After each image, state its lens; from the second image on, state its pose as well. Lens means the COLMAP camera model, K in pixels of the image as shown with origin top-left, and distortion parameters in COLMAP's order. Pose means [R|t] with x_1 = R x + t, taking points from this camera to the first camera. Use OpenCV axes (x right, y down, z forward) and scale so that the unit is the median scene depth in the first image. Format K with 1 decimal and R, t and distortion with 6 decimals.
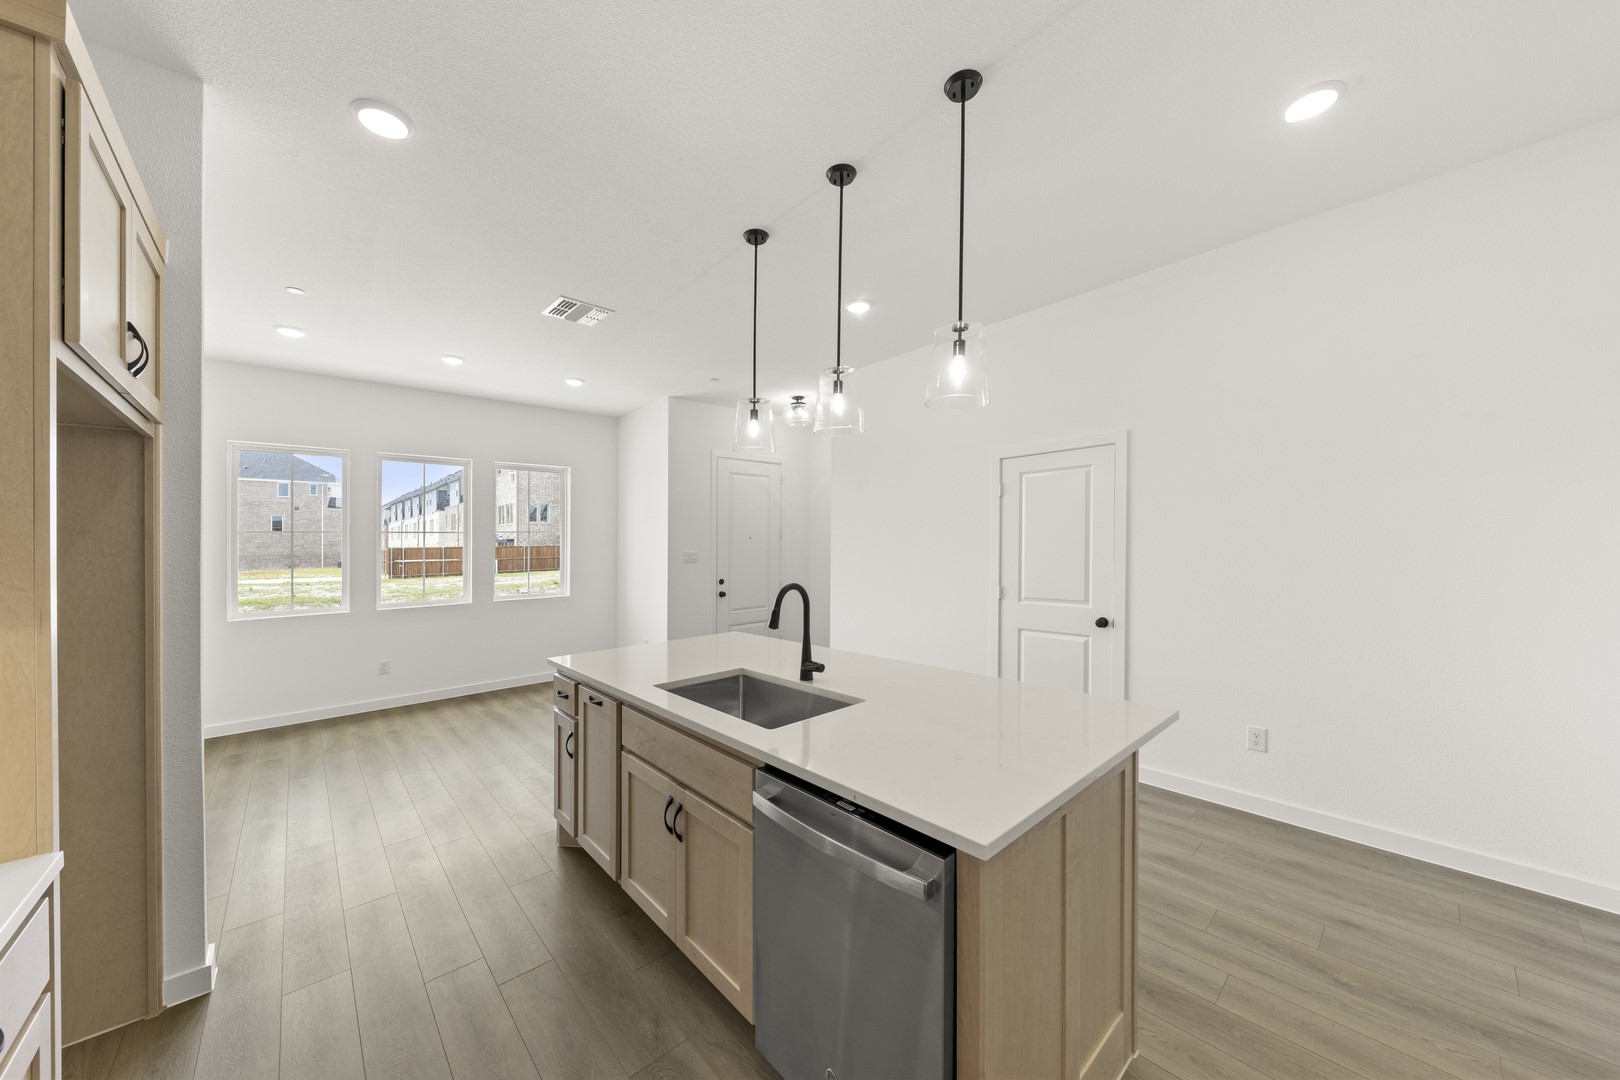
lens RADIAL K [[557.2, 0, 810.0], [0, 557.2, 540.0], [0, 0, 1]] dist [-0.017752, 0.000029]
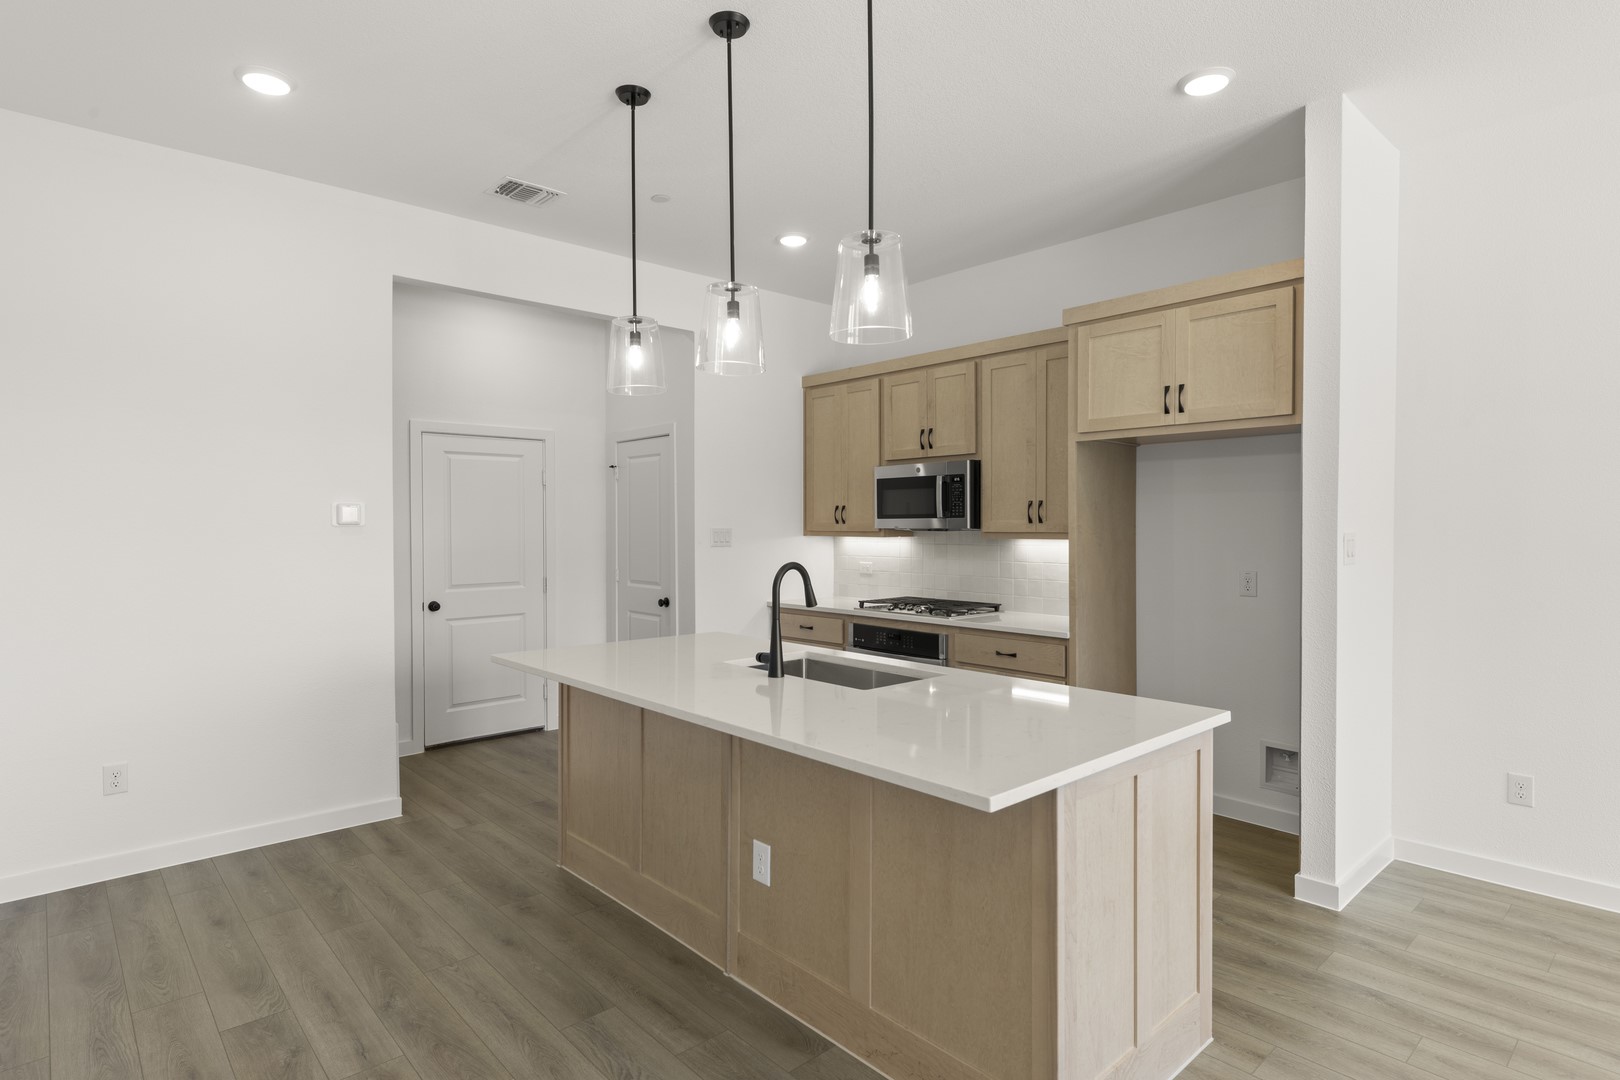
lens RADIAL K [[847.5, 0, 777.2], [0, 847.5, 538.6], [0, 0, 1]] dist [0.005850, 0.000764]
pose [[-0.999285, 0.020421, 0.031813, -0.028020], [0.020744, 0.999736, 0.009853, 0.010004], [-0.031604, 0.010506, -0.999445, 1.001137]]
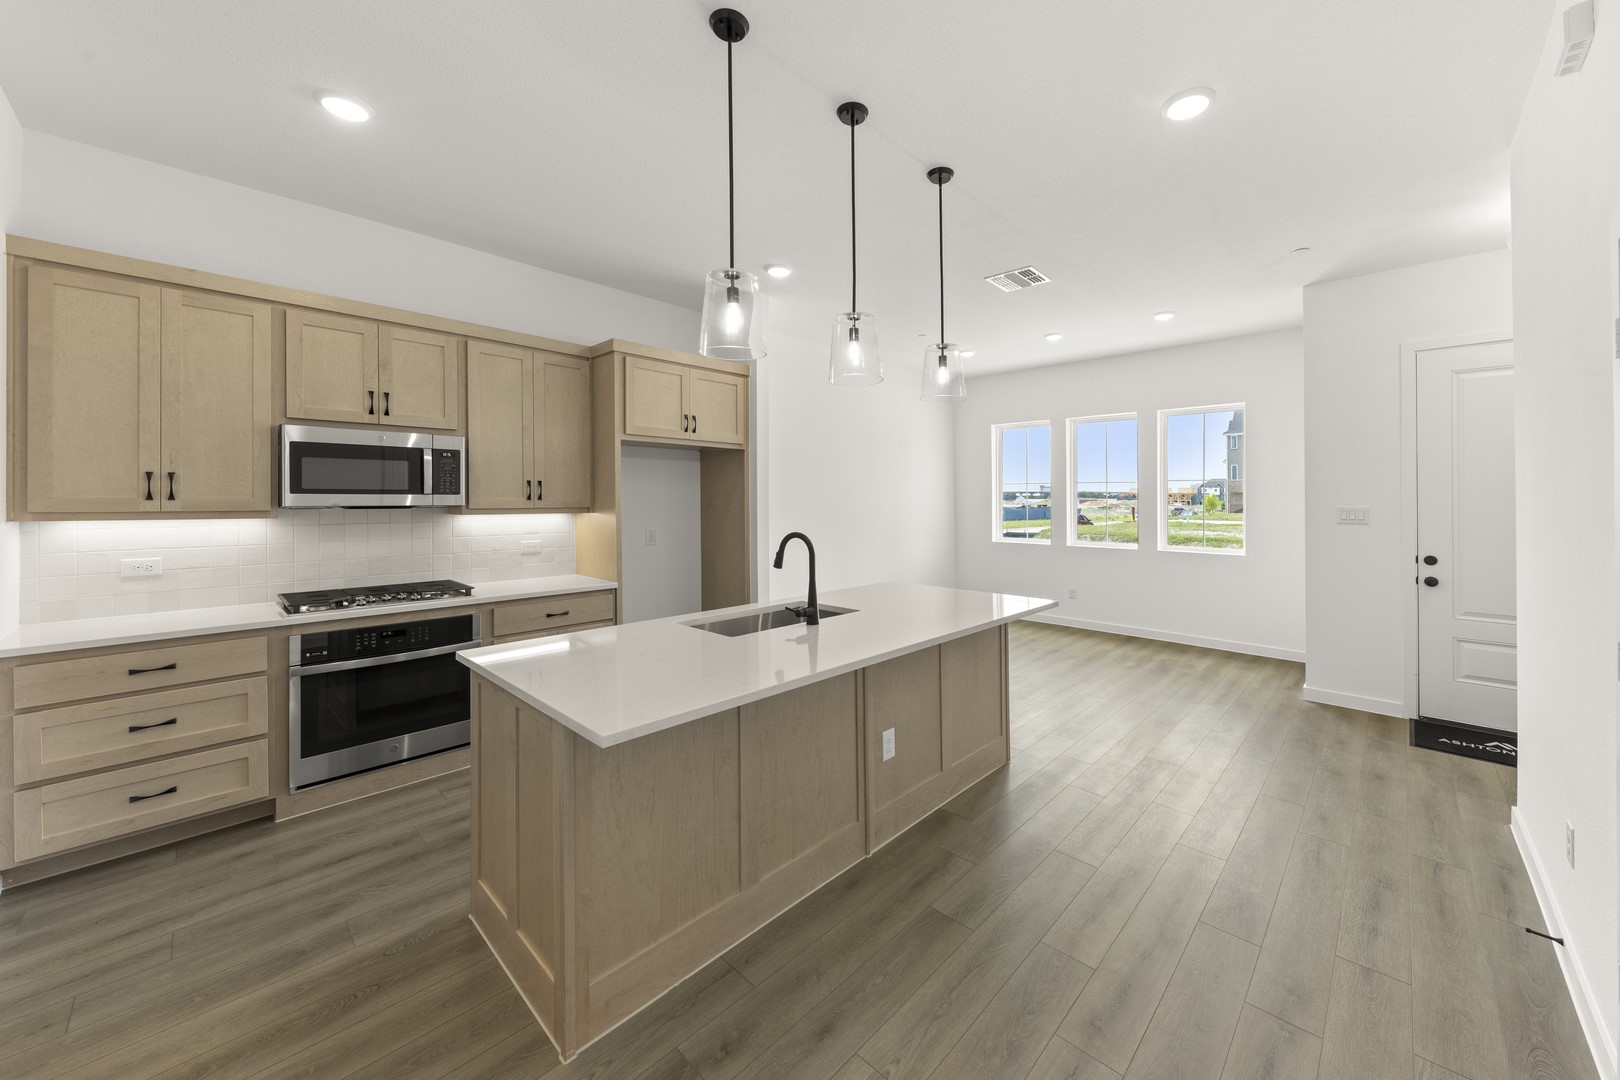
lens RADIAL K [[585.6, 0, 878.1], [0, 585.6, 491.1], [0, 0, 1]] dist [0.001210, -0.000039]
pose [[0.099544, 0.005345, -0.995019, 0.487180], [0.003191, 0.999979, 0.005691, -0.005702], [0.995028, -0.003742, 0.099525, 0.438103]]
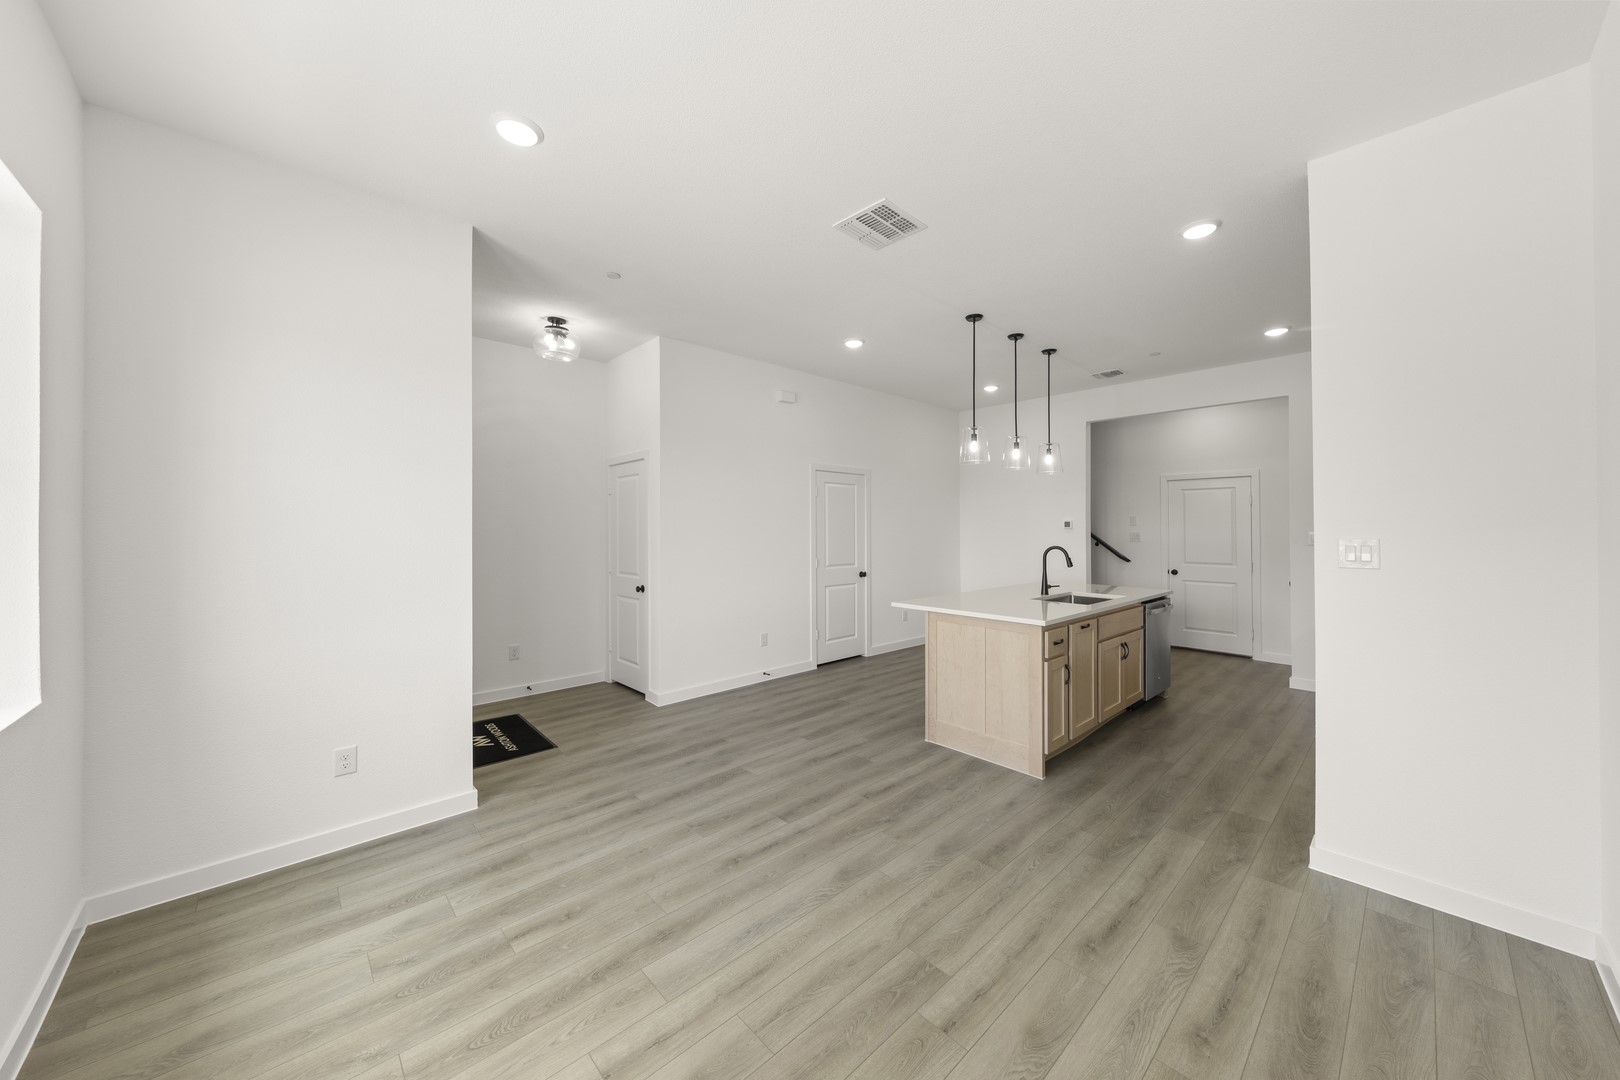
lens RADIAL K [[559.6, 0, 843.7], [0, 559.6, 530.4], [0, 0, 1]] dist [0.000560, -0.000102]
pose [[-0.030198, 0.015037, 0.999431, -0.871782], [-0.008223, 0.999849, -0.015292, 0.024634], [-0.999510, -0.008680, -0.030070, 0.775231]]
